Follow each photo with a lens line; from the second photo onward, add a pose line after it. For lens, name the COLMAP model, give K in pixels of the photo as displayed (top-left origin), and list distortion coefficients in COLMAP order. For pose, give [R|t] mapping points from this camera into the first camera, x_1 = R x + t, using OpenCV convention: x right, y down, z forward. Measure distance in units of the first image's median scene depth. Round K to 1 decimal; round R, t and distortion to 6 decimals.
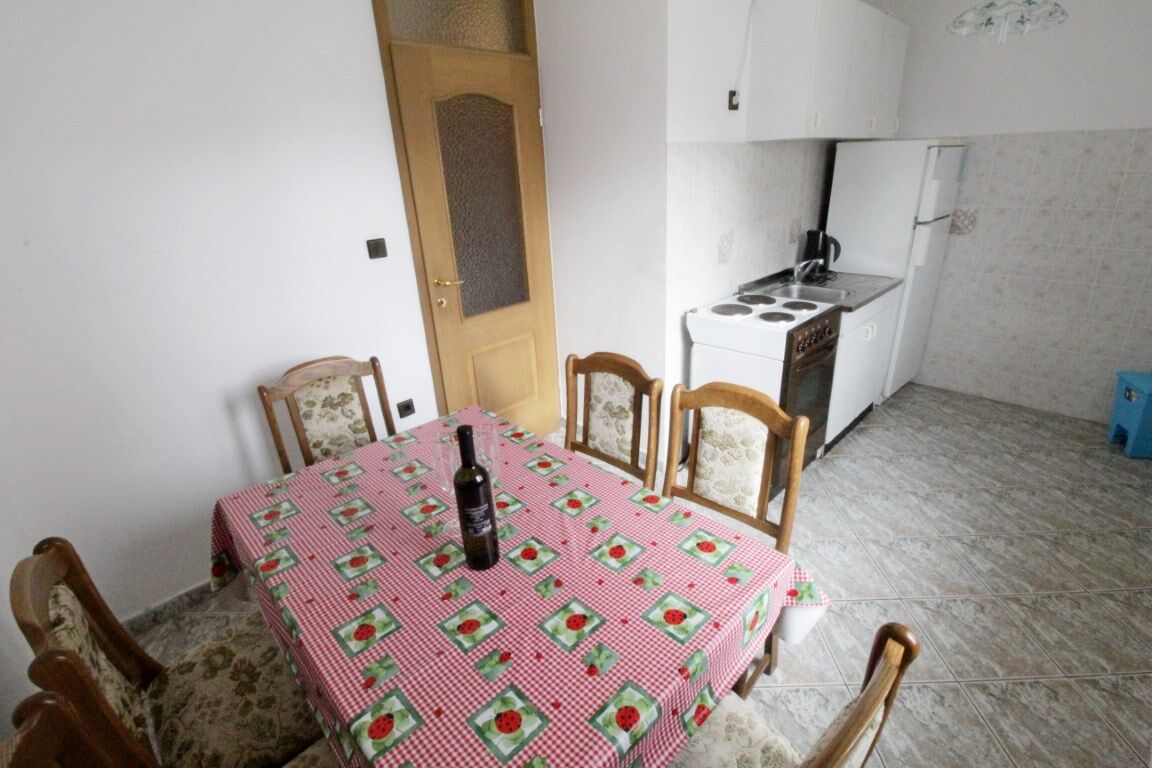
lens RADIAL K [[536.6, 0, 590.1], [0, 536.6, 381.8], [0, 0, 1]] dist [-0.000103, -0.012432]
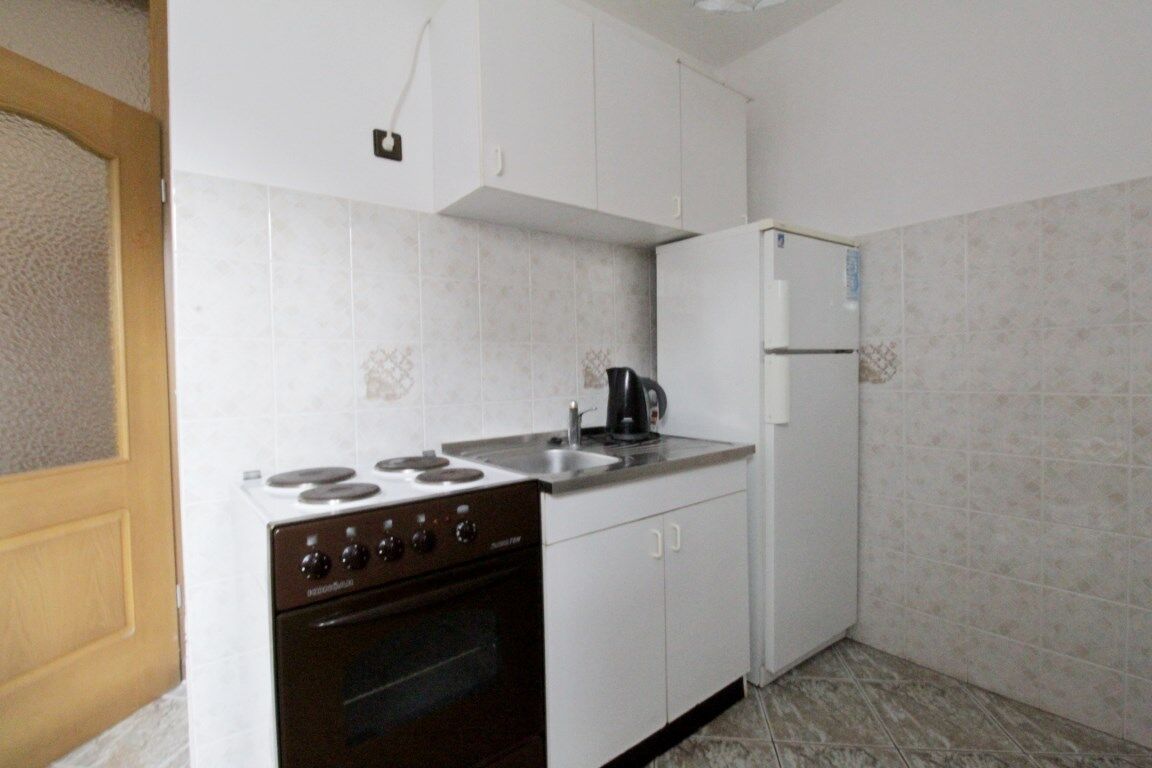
lens RADIAL K [[536.6, 0, 590.1], [0, 536.6, 381.8], [0, 0, 1]] dist [-0.000103, -0.012432]
pose [[0.993112, 0.024928, -0.114485, 0.875238], [-0.063320, 0.936318, -0.345398, -0.091916], [0.098584, 0.350268, 0.931447, 0.800291]]
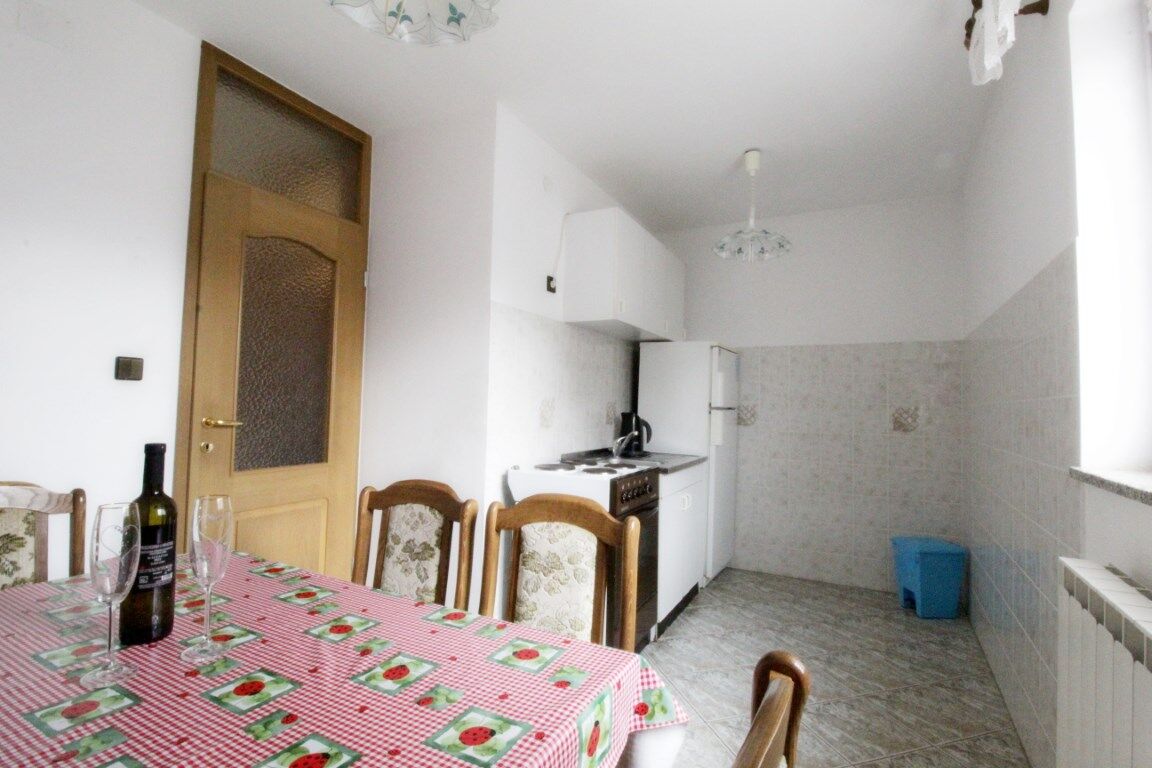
lens RADIAL K [[536.6, 0, 590.1], [0, 536.6, 381.8], [0, 0, 1]] dist [-0.000103, -0.012432]
pose [[0.950671, 0.078530, 0.300097, 0.035636], [0.054418, 0.910202, -0.410574, 0.189984], [-0.305391, 0.406651, 0.861029, 0.134626]]
